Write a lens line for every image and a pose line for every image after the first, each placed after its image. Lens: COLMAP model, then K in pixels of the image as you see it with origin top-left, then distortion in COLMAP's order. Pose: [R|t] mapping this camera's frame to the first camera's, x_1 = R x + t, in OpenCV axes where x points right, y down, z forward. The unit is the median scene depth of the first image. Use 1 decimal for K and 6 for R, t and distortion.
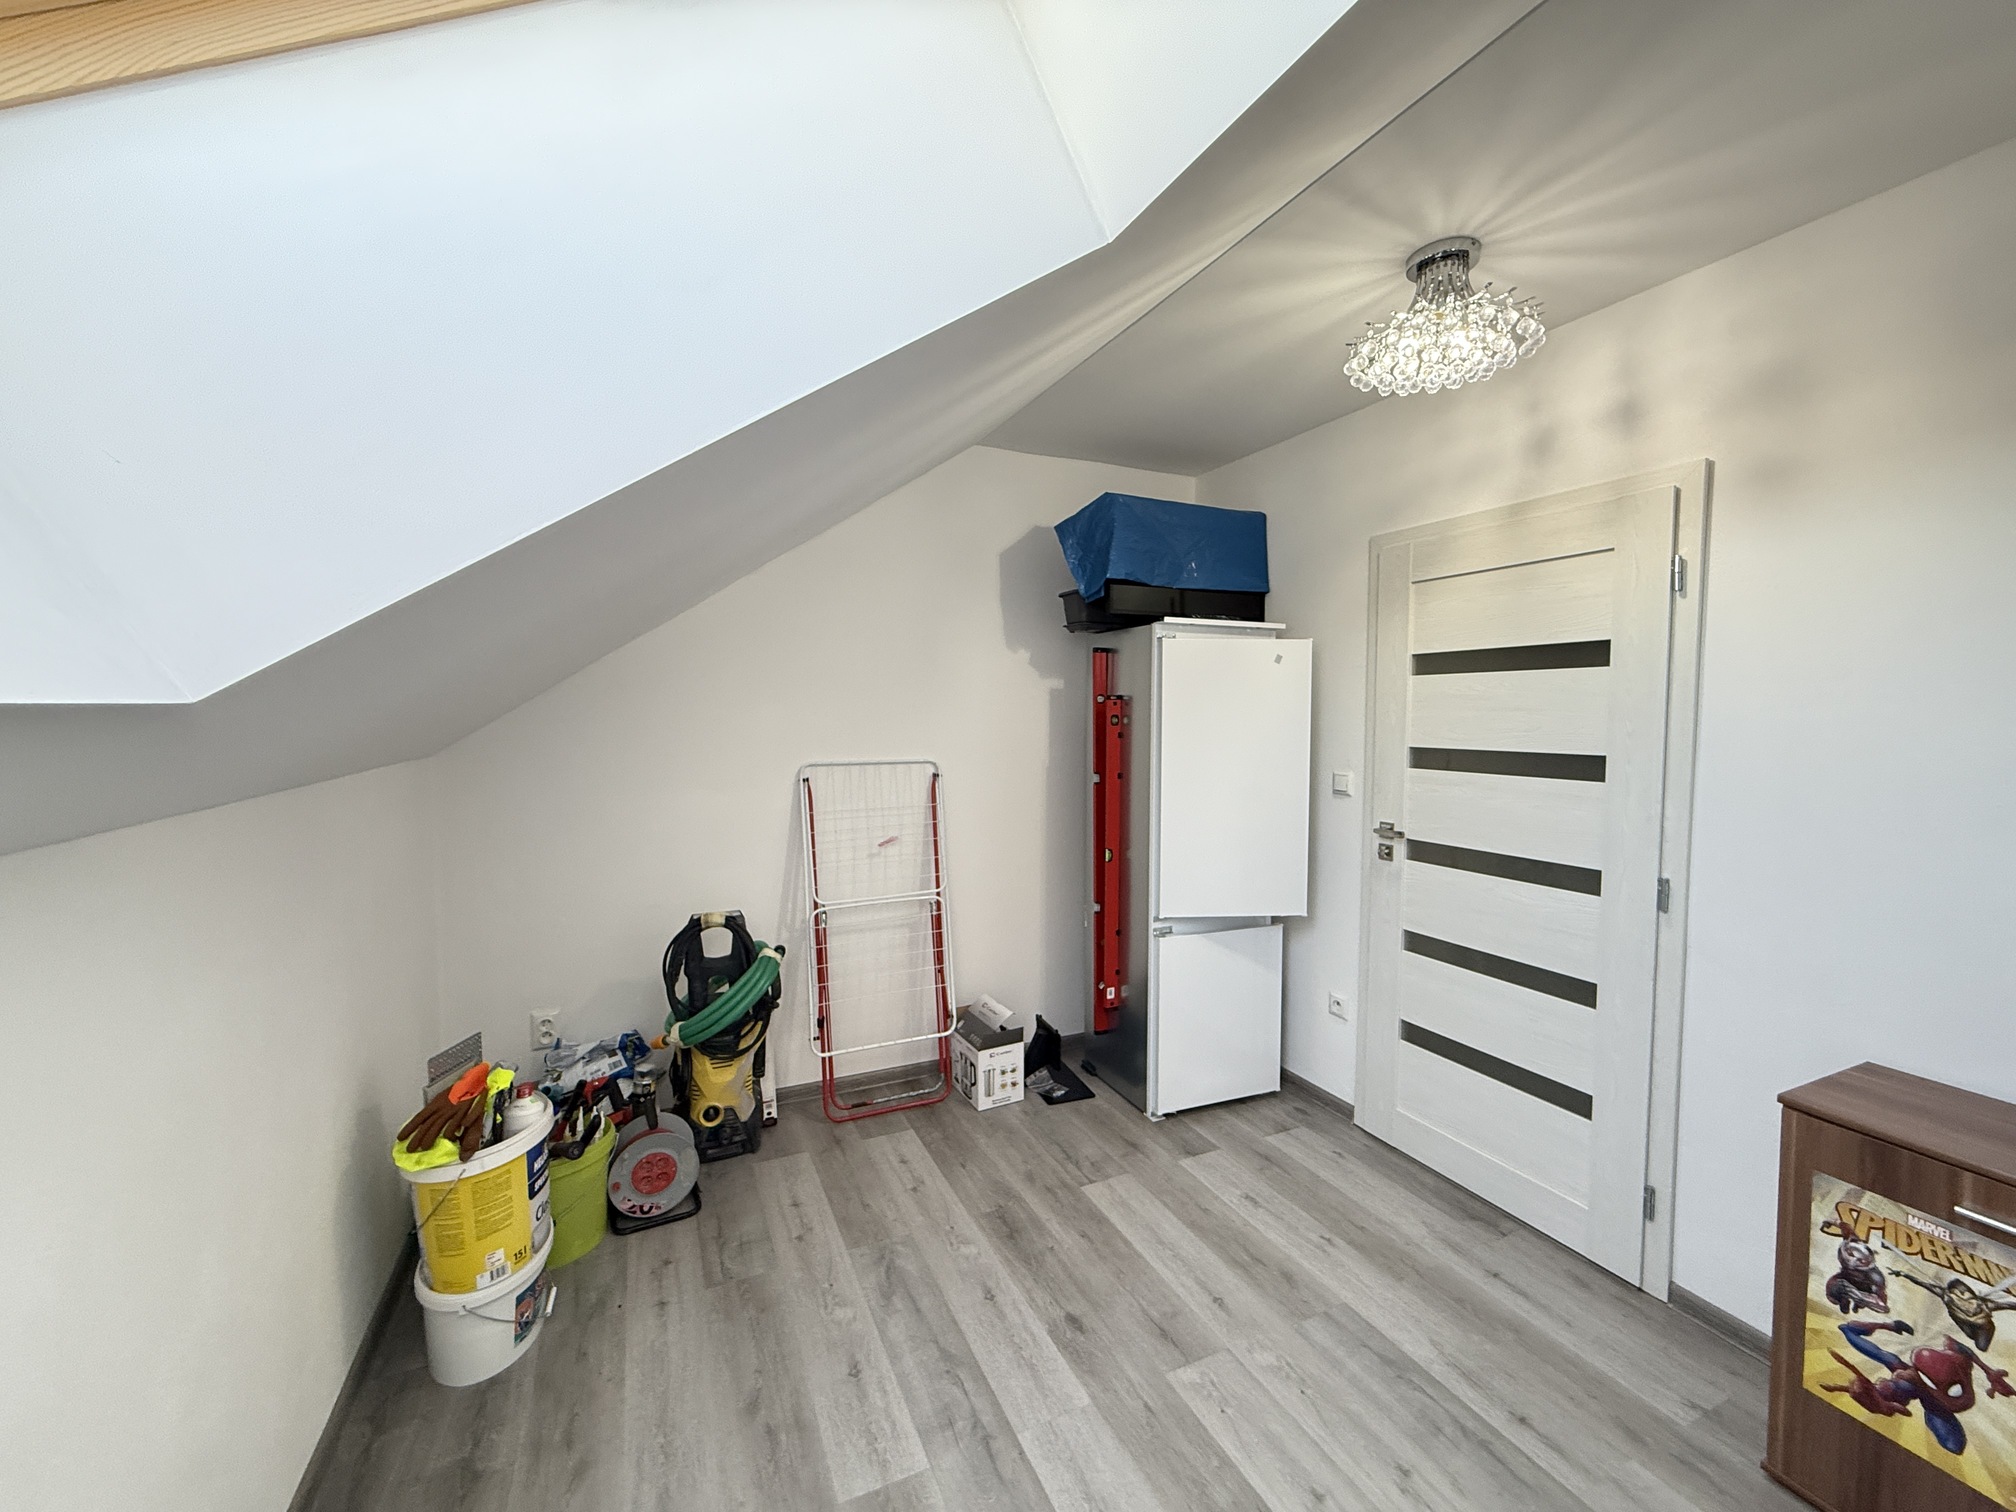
lens RADIAL K [[801.8, 0, 1008.4], [0, 801.8, 757.5], [0, 0, 1]] dist [-0.000232, 0.000074]
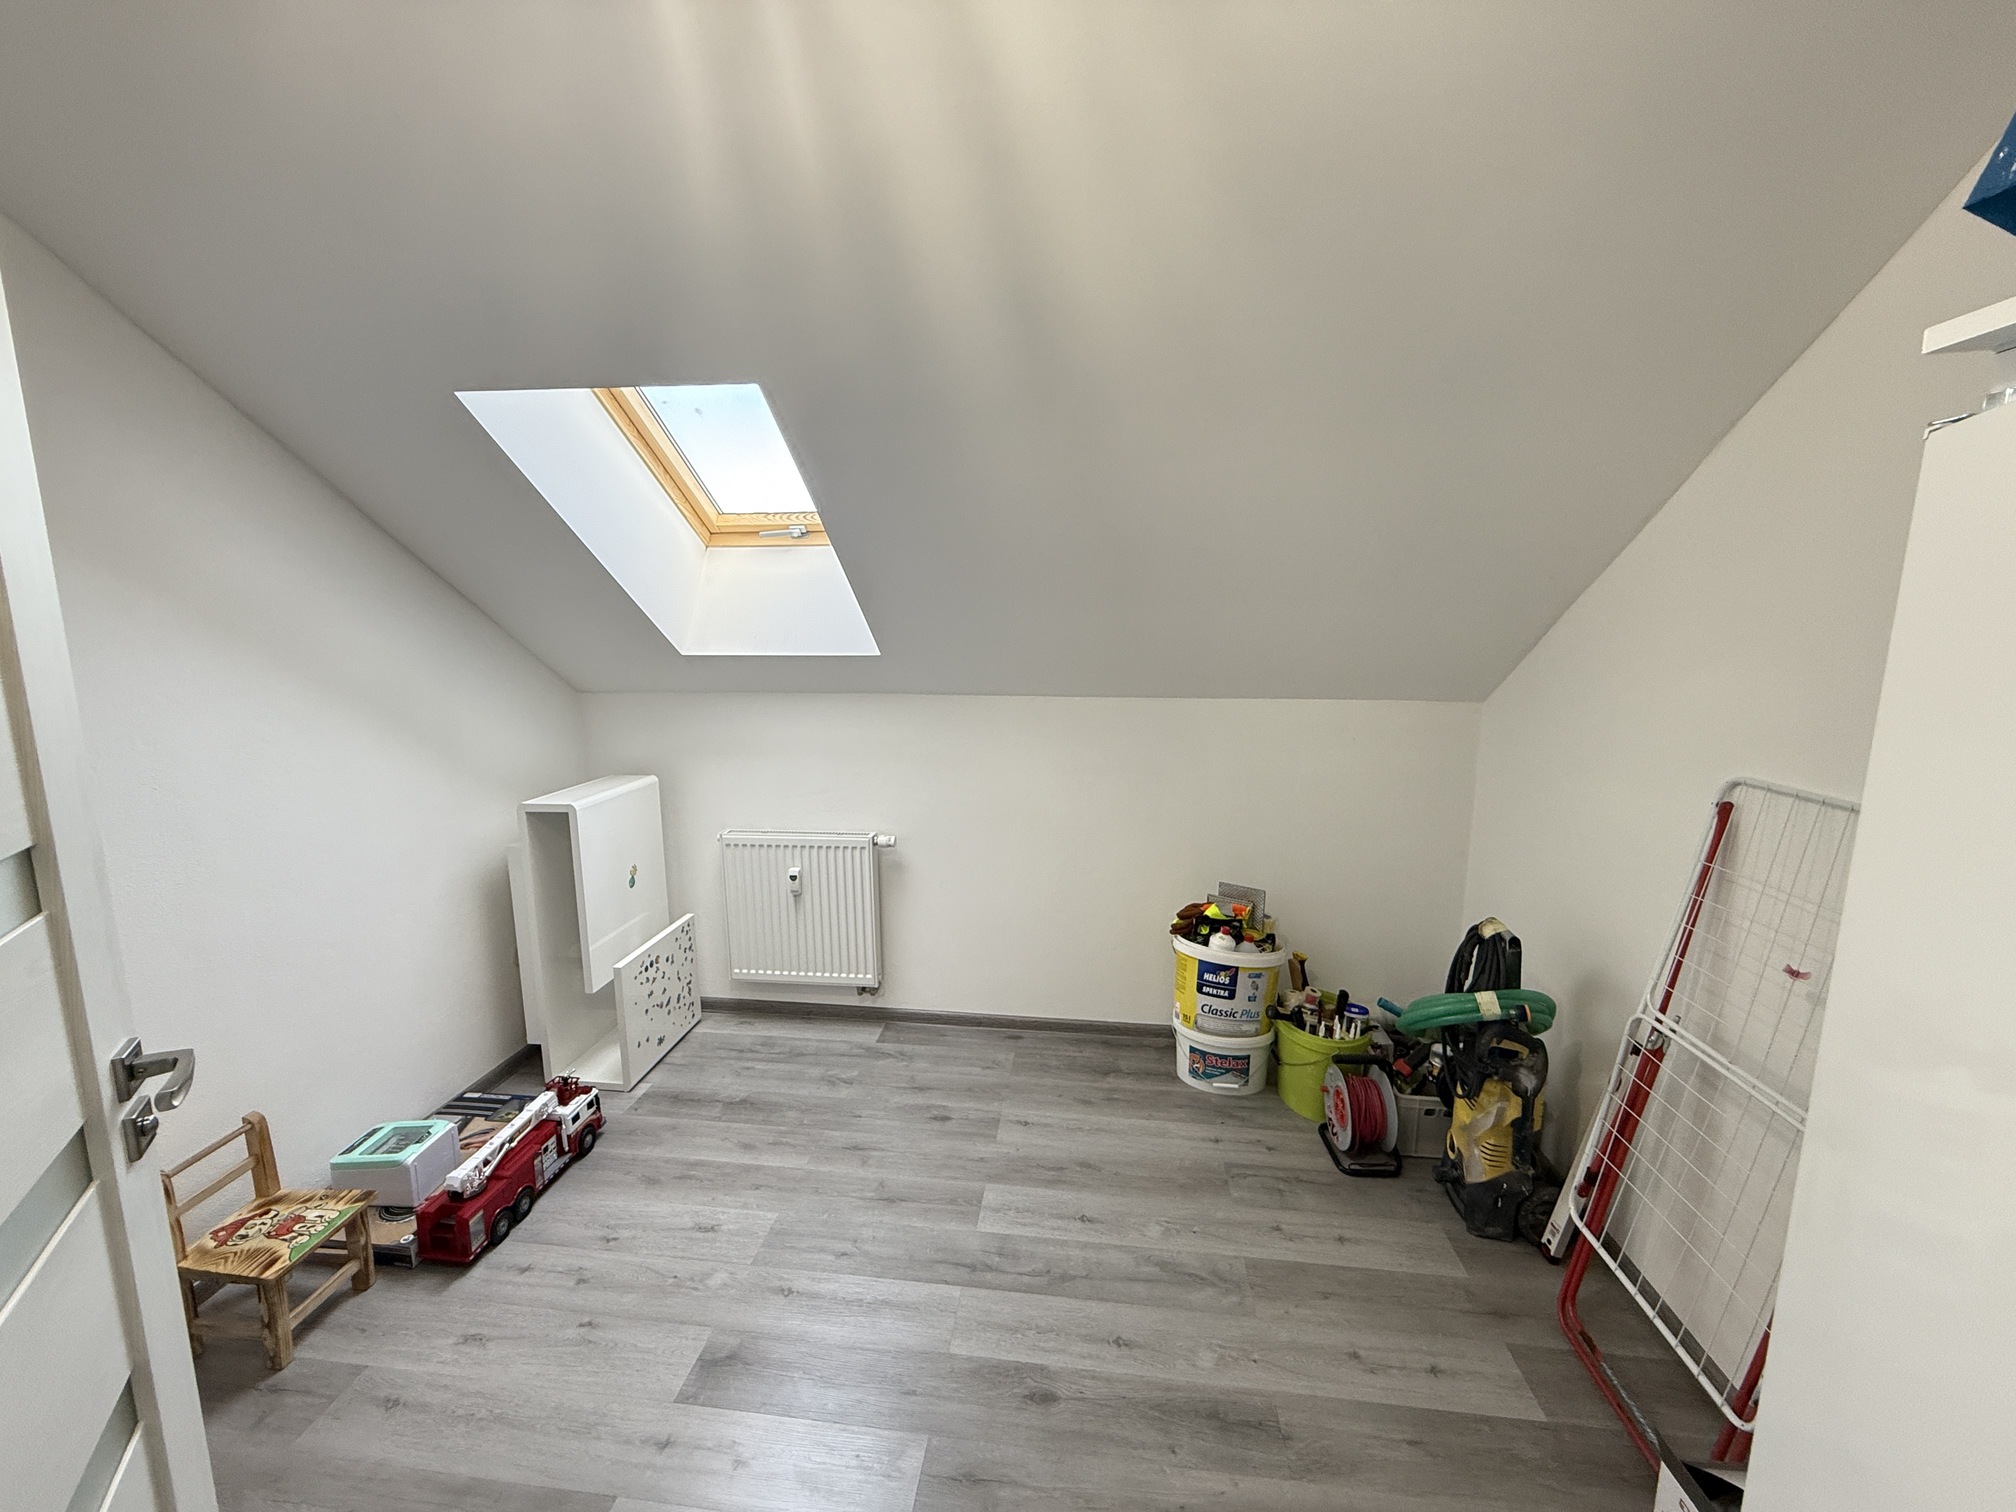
lens RADIAL K [[801.8, 0, 1008.3], [0, 801.8, 756.9], [0, 0, 1]] dist [-0.000232, 0.000074]
pose [[-0.526404, 0.130696, -0.840129, 0.743386], [-0.054760, 0.980852, 0.186898, -0.131249], [0.848469, 0.144389, -0.509167, 1.322570]]
